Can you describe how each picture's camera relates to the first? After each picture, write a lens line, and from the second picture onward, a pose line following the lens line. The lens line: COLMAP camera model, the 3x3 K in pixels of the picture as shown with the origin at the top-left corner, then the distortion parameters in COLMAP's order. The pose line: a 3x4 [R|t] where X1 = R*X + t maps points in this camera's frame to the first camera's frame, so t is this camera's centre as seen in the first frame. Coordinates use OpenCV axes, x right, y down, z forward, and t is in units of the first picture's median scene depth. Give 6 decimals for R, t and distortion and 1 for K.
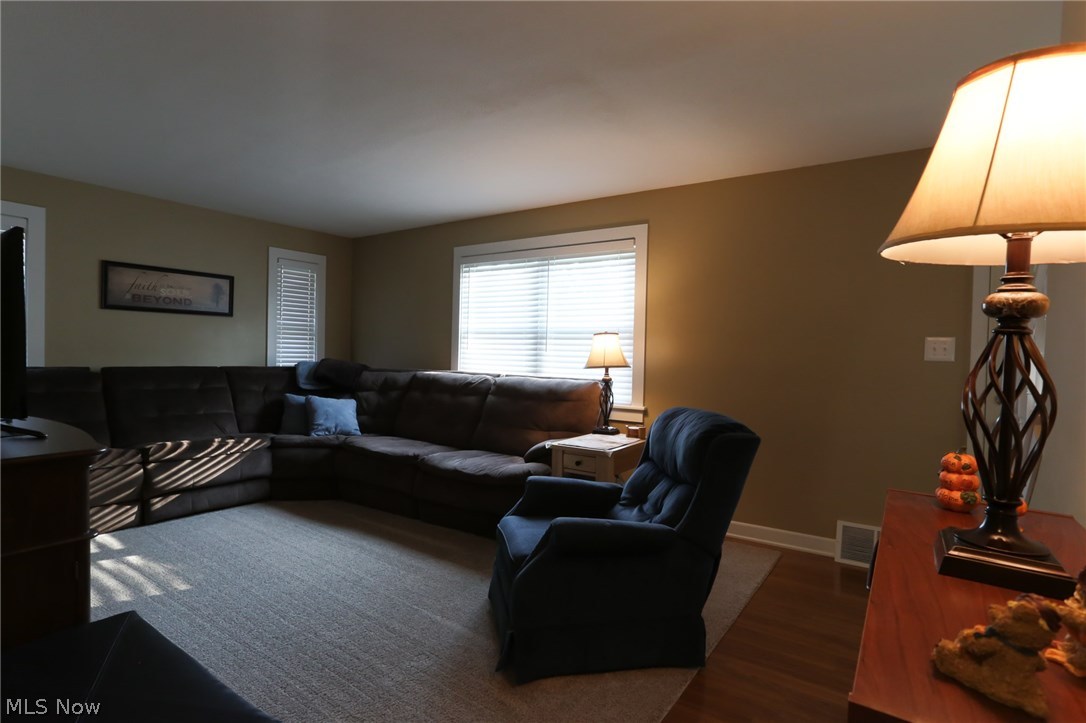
lens RADIAL K [[552.5, 0, 543.0], [0, 552.5, 361.5], [0, 0, 1]] dist [0.000429, 0.043389]
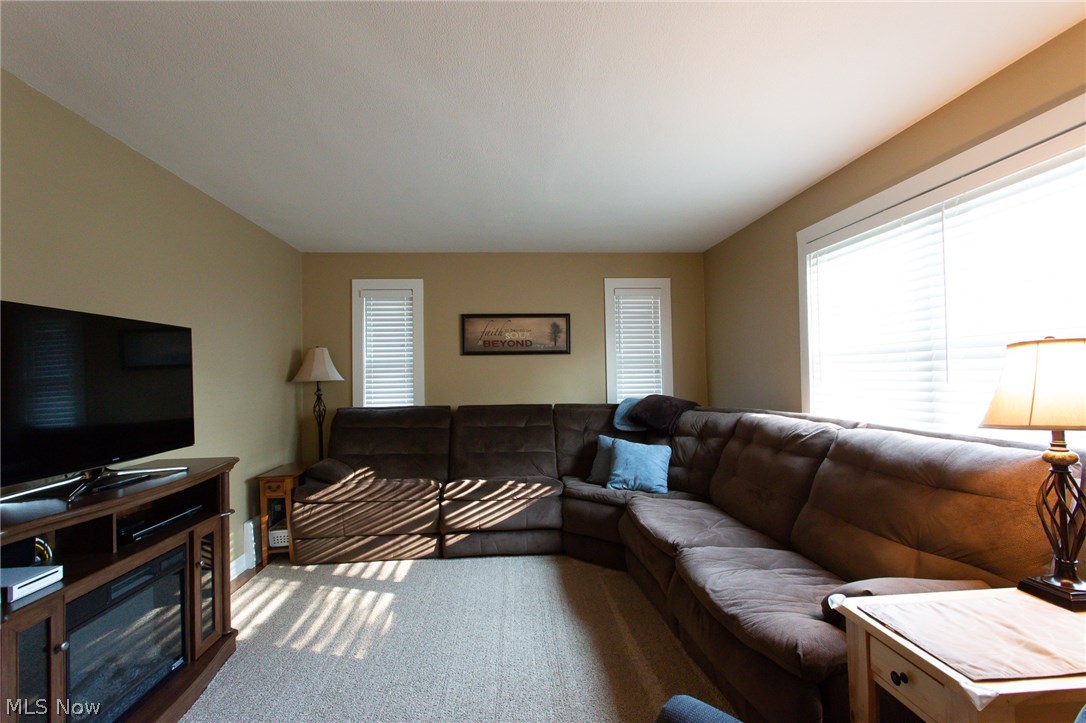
lens RADIAL K [[518.9, 0, 543.0], [0, 518.9, 361.5], [0, 0, 1]] dist [-0.003792, 0.014046]
pose [[0.641963, -0.051830, -0.764982, 0.148630], [0.015050, 0.998372, -0.055013, -0.018541], [0.766588, 0.023804, 0.641698, 0.423442]]
